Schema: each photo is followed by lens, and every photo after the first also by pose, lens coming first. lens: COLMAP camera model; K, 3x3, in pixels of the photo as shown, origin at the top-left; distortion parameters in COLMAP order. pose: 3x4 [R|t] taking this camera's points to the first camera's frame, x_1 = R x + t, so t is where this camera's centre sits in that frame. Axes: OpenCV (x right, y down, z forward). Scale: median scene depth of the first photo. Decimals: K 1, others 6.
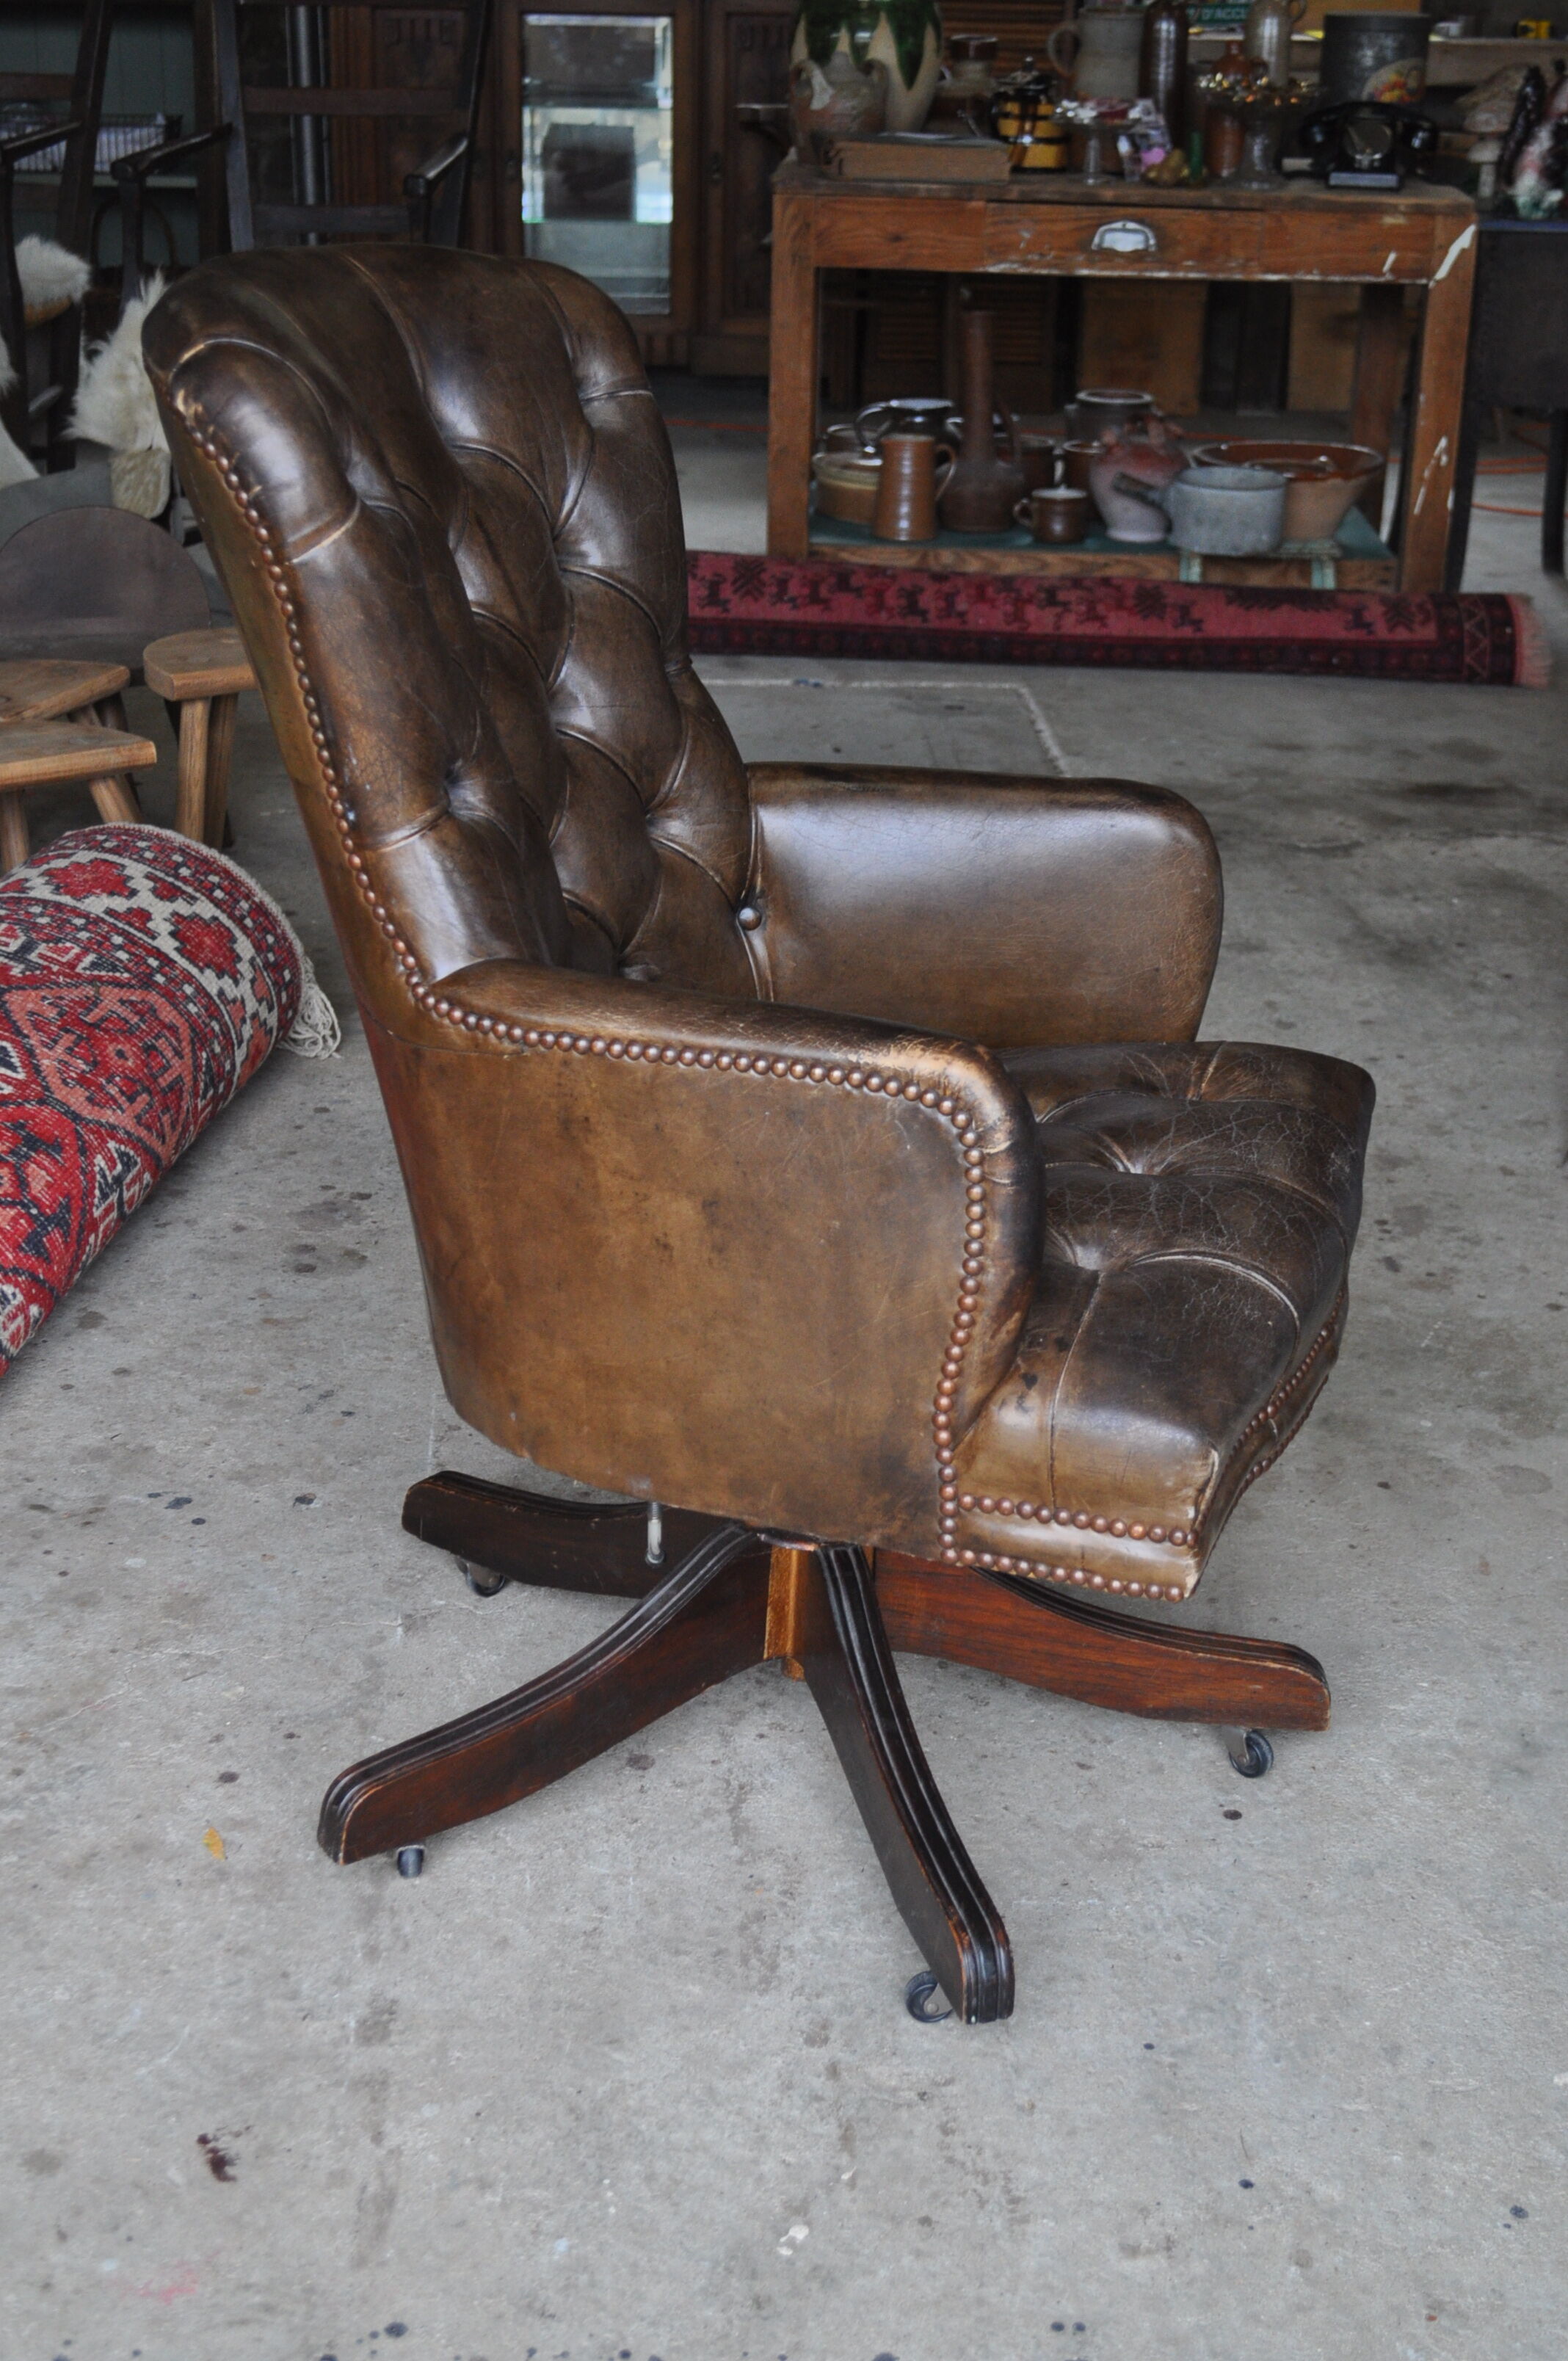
lens RADIAL K [[3080.4, 0, 787.2], [0, 3080.4, 1191.5], [0, 0, 1]] dist [-0.018711, 0.000000]
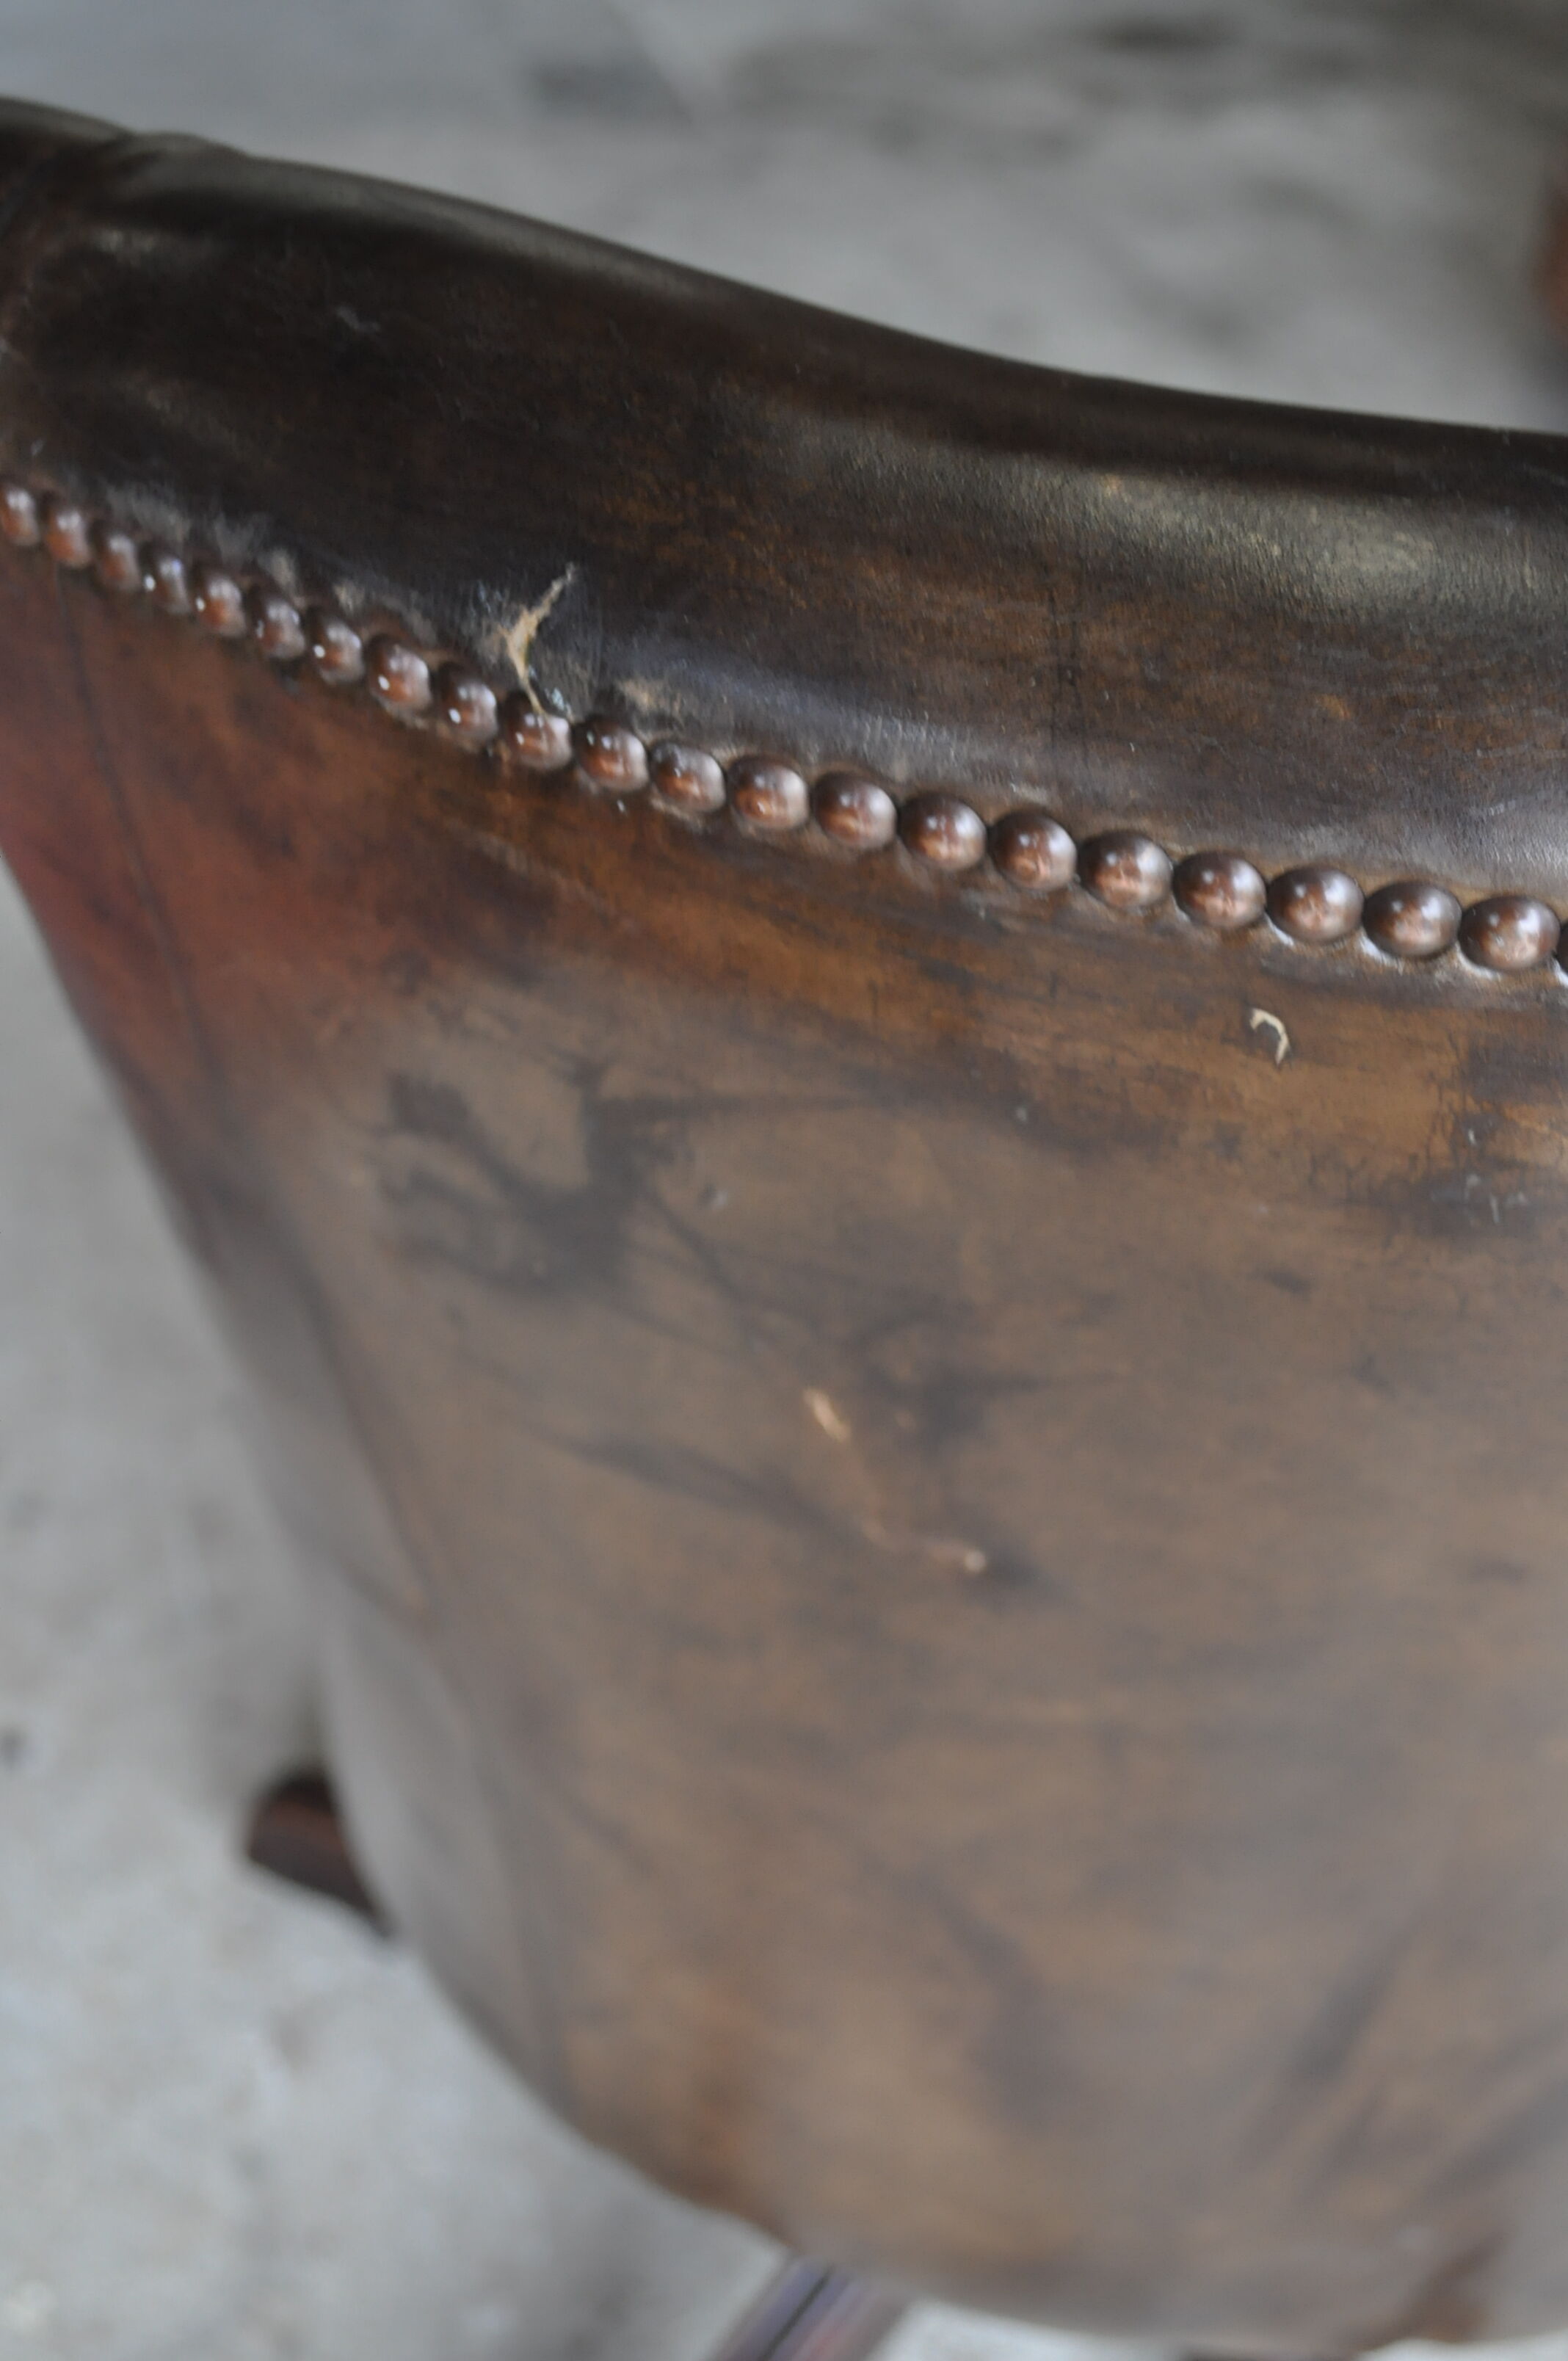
lens RADIAL K [[3080.4, 0, 791.3], [0, 3080.4, 1200.3], [0, 0, 1]] dist [-0.018711, 0.000000]
pose [[0.970889, -0.115510, 0.209837, -0.136730], [0.047366, 0.951326, 0.304526, -0.184984], [-0.234800, -0.285722, 0.929103, 0.504921]]
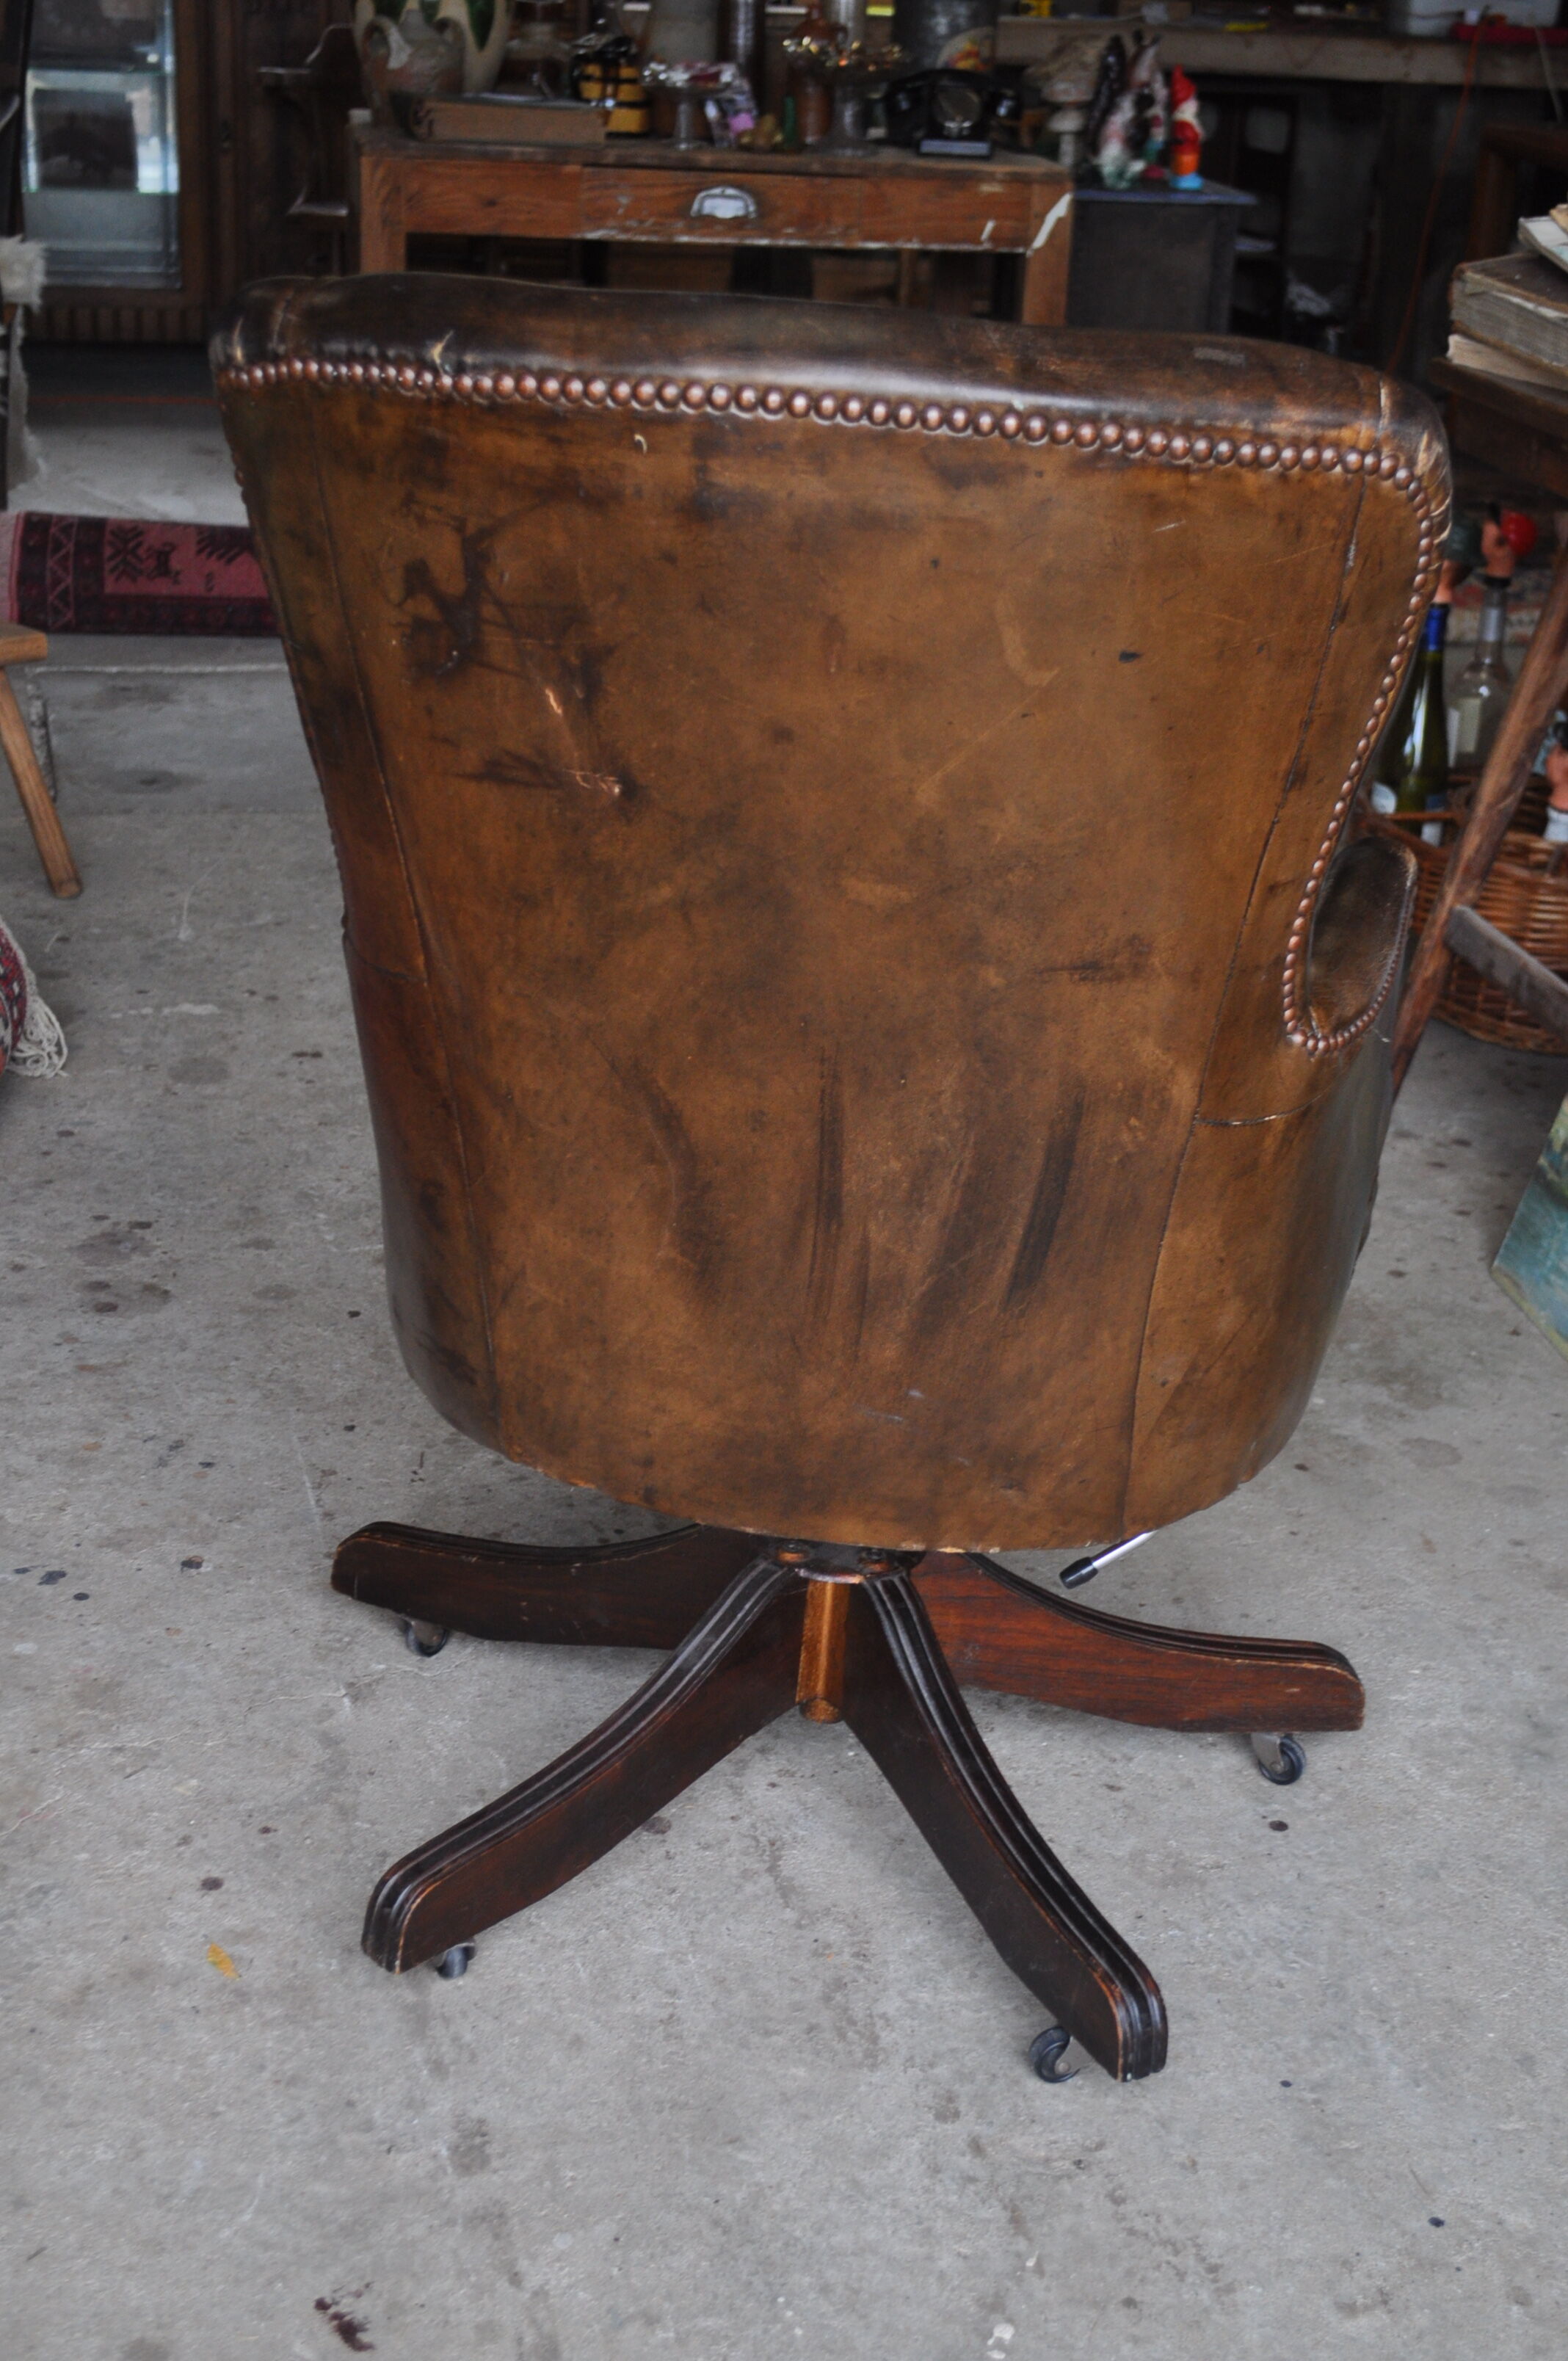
lens RADIAL K [[3080.4, 0, 772.5], [0, 3080.4, 1190.1], [0, 0, 1]] dist [-0.018711, 0.000000]
pose [[0.981794, -0.050540, 0.183103, -0.165326], [0.049998, 0.998721, 0.007577, -0.008791], [-0.183252, 0.001715, 0.983064, 0.086887]]
